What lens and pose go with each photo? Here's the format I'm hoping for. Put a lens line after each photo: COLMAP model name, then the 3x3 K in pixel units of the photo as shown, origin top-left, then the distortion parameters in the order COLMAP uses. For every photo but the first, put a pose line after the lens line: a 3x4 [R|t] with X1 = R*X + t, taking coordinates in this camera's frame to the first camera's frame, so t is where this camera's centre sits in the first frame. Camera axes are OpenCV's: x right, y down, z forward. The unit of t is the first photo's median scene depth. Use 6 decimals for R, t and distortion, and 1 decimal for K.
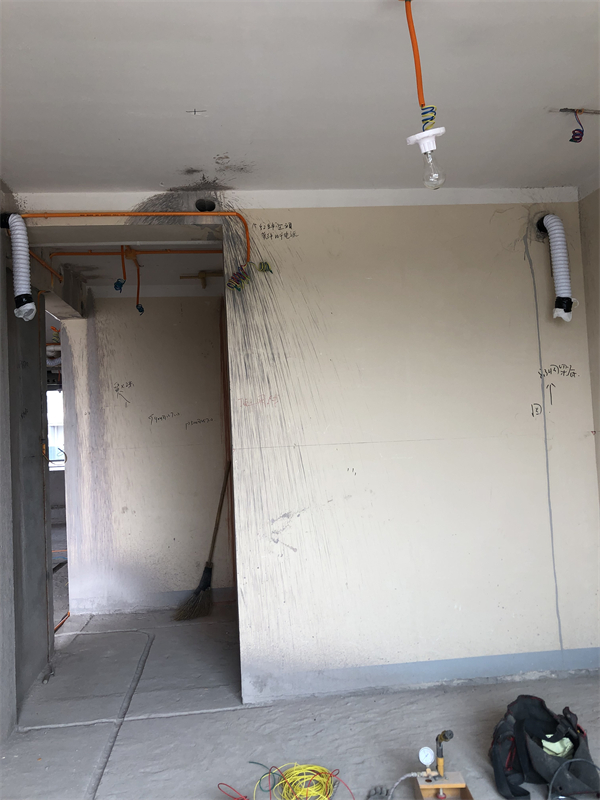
lens RADIAL K [[643.6, 0, 296.7], [0, 643.6, 397.3], [0, 0, 1]] dist [-0.007279, -0.018308]
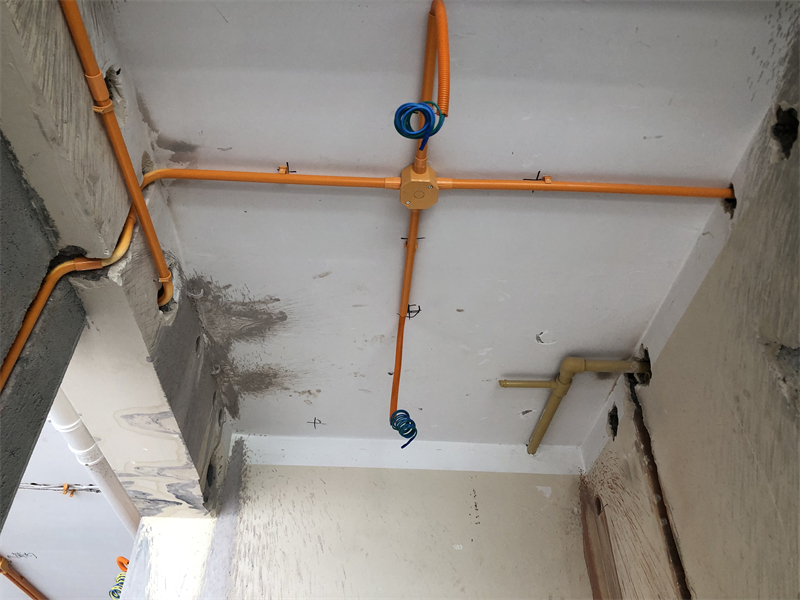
lens RADIAL K [[656.6, 0, 399.8], [0, 656.6, 276.1], [0, 0, 1]] dist [0.002867, -0.000763]
pose [[0.997160, -0.006061, -0.075071, -0.304125], [-0.042960, 0.772934, -0.633030, 0.000205], [0.061862, 0.634457, 0.770479, 0.990588]]
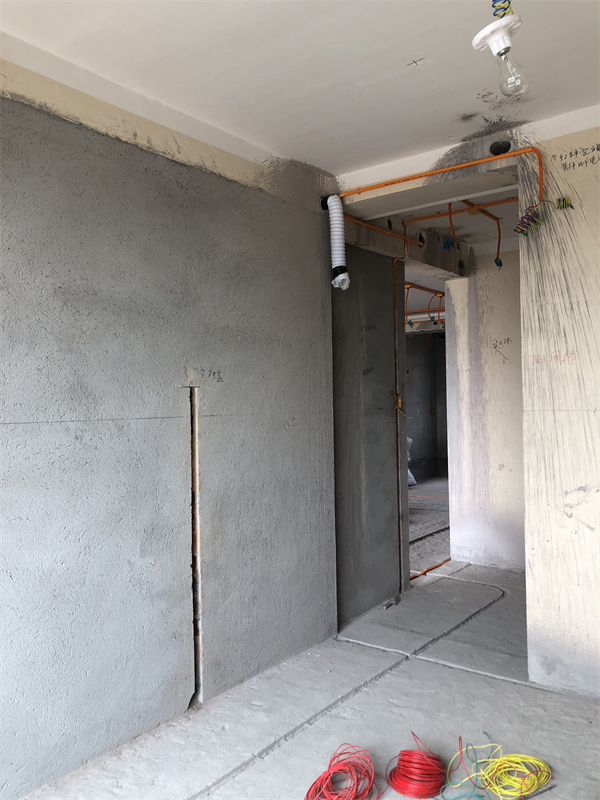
lens RADIAL K [[643.6, 0, 296.7], [0, 643.6, 397.3], [0, 0, 1]] dist [-0.007279, -0.018308]
pose [[0.711414, 0.032109, -0.702039, 0.311973], [0.016236, 0.997938, 0.062096, -0.000228], [0.702586, -0.055575, 0.709426, 0.115057]]
